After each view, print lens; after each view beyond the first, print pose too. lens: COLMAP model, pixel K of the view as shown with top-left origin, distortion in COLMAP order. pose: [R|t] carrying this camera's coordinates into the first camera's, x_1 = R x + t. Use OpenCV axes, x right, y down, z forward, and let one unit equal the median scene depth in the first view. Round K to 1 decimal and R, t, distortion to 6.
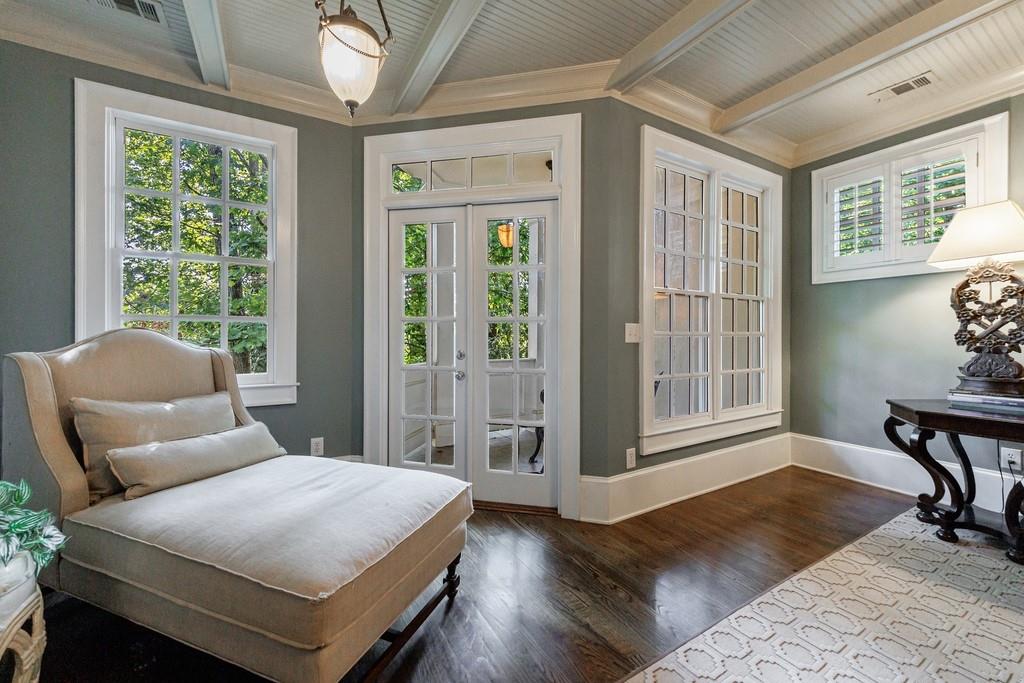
lens RADIAL K [[391.5, 0, 491.9], [0, 391.5, 337.8], [0, 0, 1]] dist [-0.000803, -0.002460]
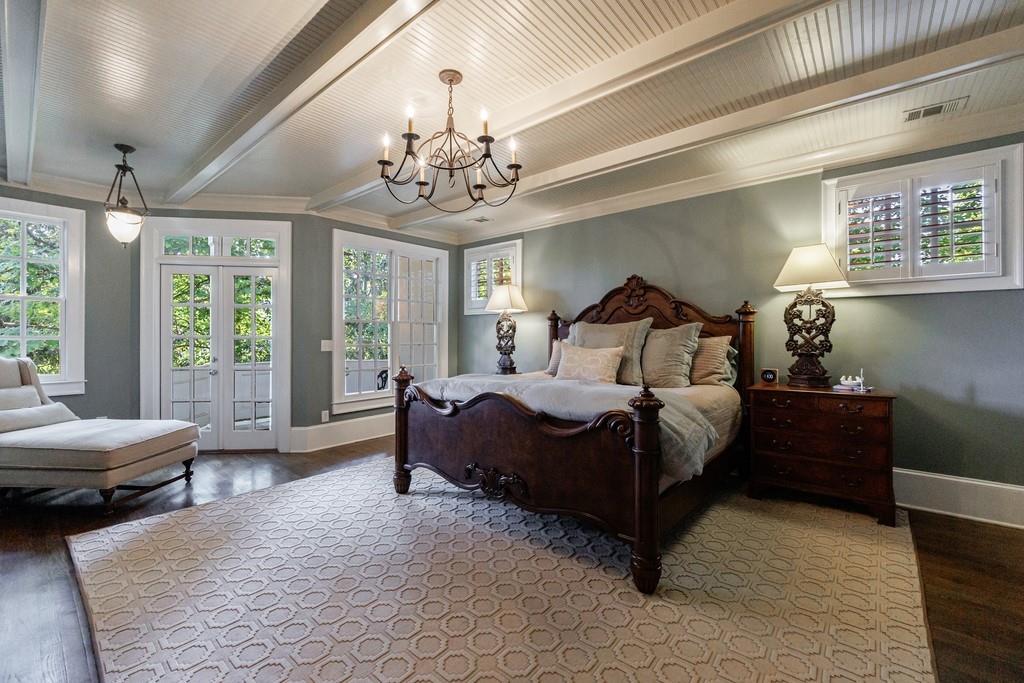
lens RADIAL K [[433.7, 0, 512.3], [0, 433.7, 338.1], [0, 0, 1]] dist [-0.000134, -0.001056]
pose [[0.939146, 0.000794, 0.343518, 0.491570], [-0.000988, 0.999999, 0.000388, -0.050252], [-0.343517, -0.000704, 0.939146, -1.176622]]
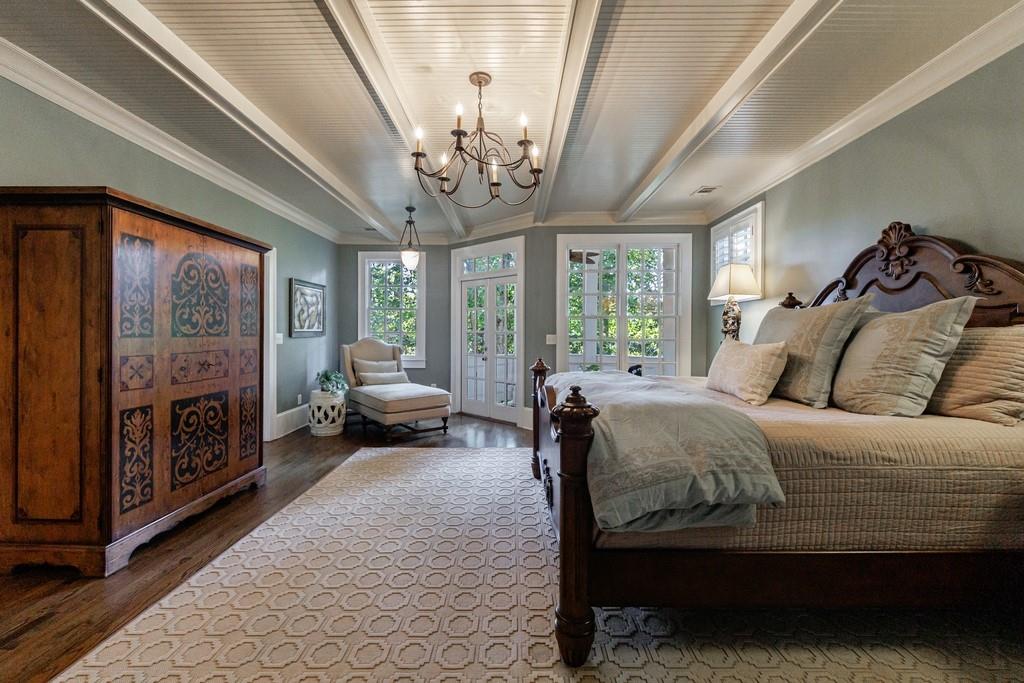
lens RADIAL K [[433.7, 0, 513.8], [0, 433.7, 341.2], [0, 0, 1]] dist [-0.000134, -0.001056]
pose [[0.864614, 0.009386, -0.502349, 1.355228], [-0.003884, 0.999920, 0.011998, -0.030358], [0.502422, -0.008423, 0.864582, -1.047138]]
